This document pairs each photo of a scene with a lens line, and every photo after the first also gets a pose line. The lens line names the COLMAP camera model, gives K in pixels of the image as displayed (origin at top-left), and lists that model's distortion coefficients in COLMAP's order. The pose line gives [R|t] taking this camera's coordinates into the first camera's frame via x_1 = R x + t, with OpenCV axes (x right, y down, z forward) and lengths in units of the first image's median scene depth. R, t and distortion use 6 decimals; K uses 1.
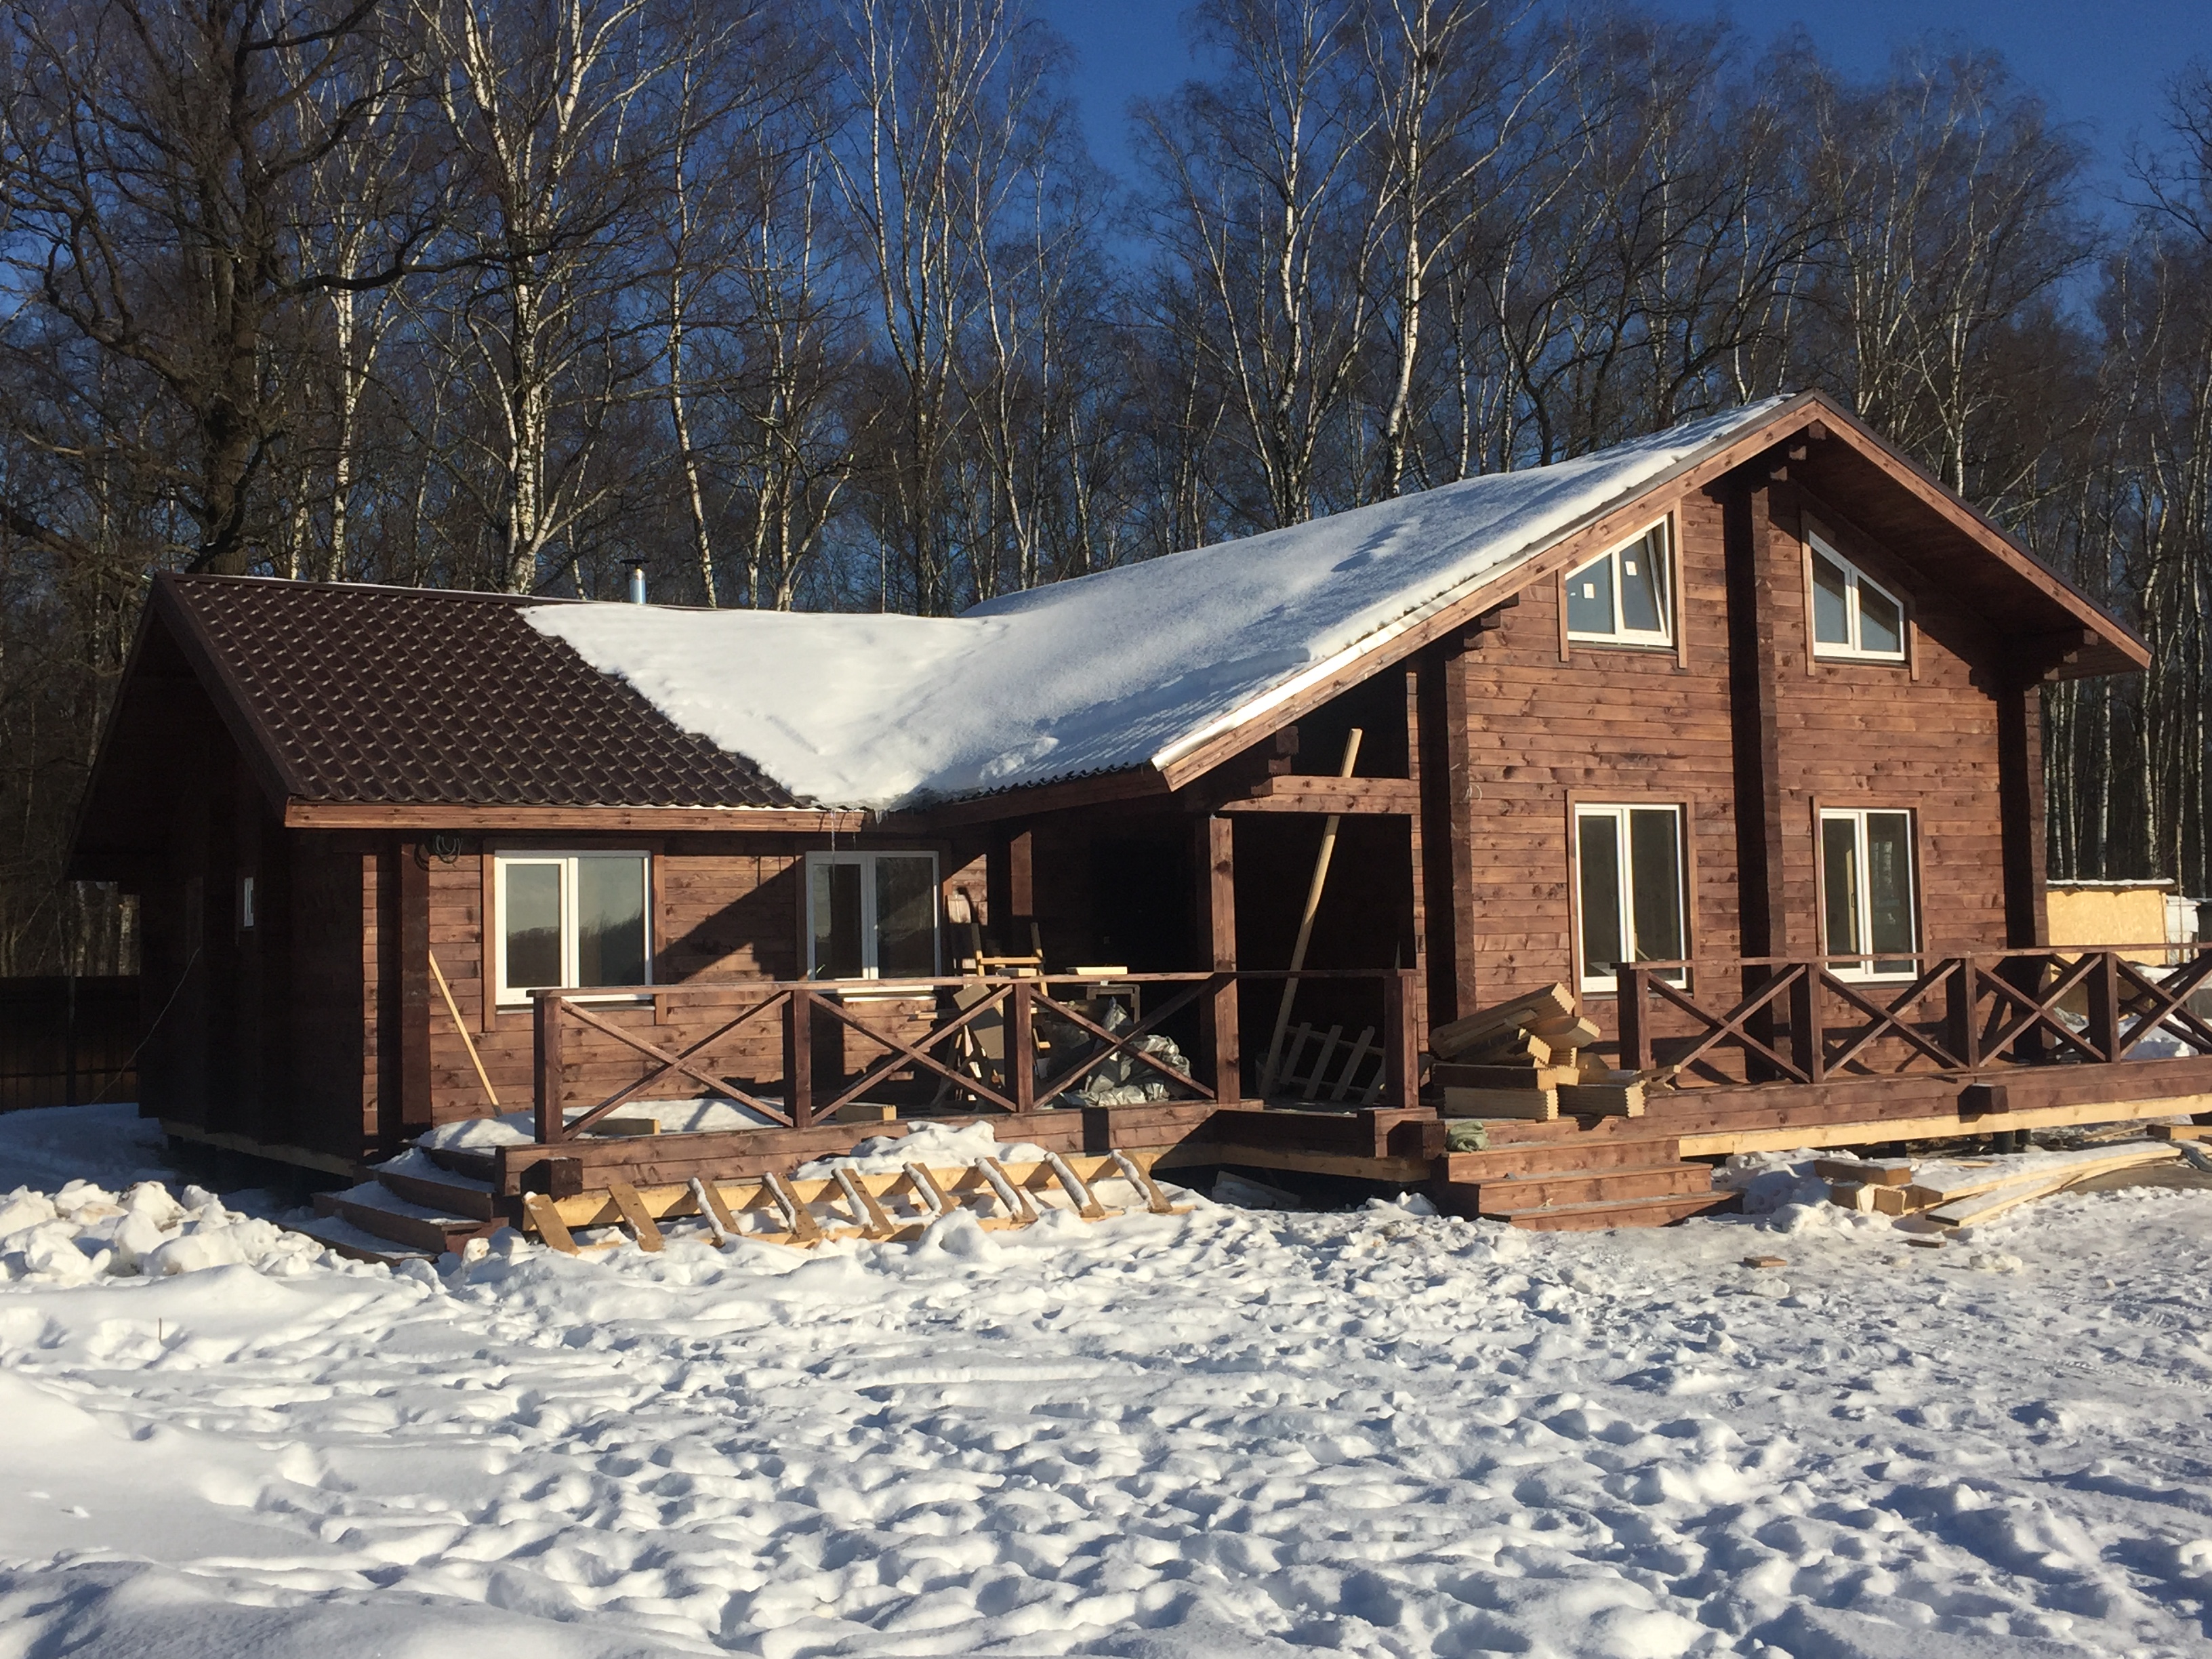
lens RADIAL K [[2317.6, 0, 1106.0], [0, 2317.6, 829.5], [0, 0, 1]] dist [0.028617, 0.011201]
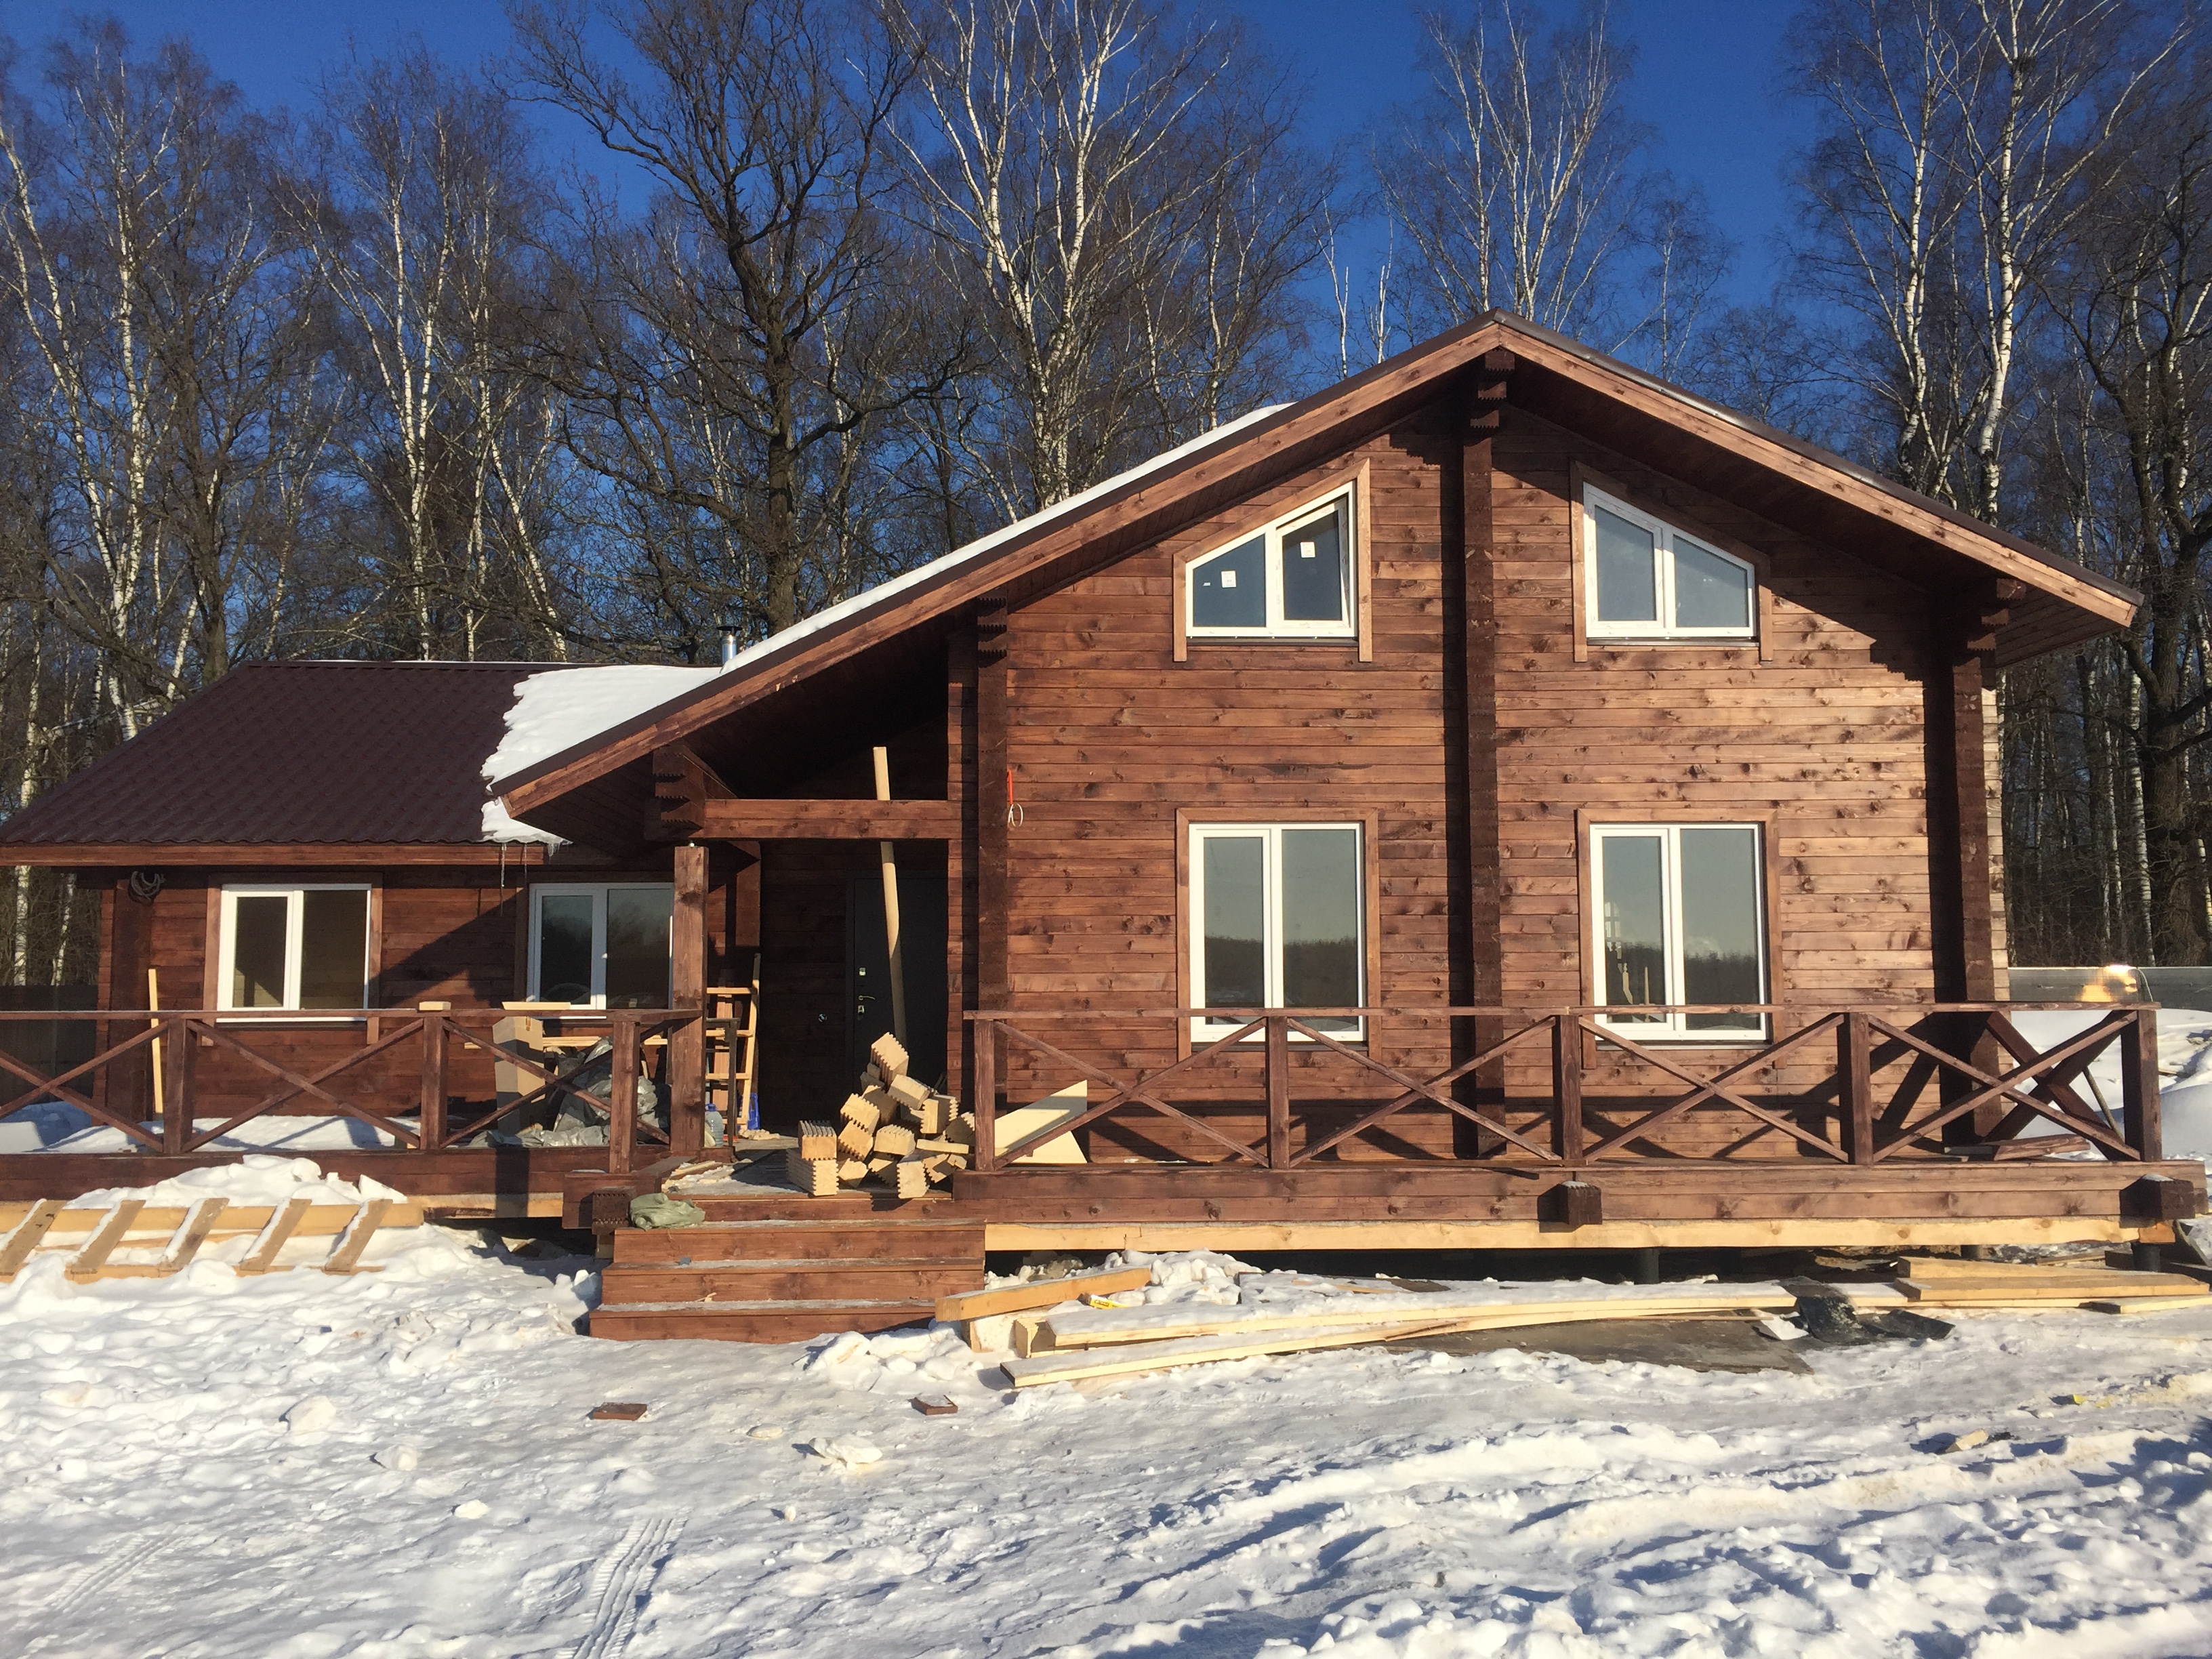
lens RADIAL K [[1877.9, 0, 1106.0], [0, 1877.9, 829.5], [0, 0, 1]] dist [0.085505, -0.142184]
pose [[0.880328, -0.018989, -0.473984, 0.486667], [0.009633, 0.999708, -0.022160, 0.006027], [0.474267, 0.014942, 0.880254, 0.349523]]
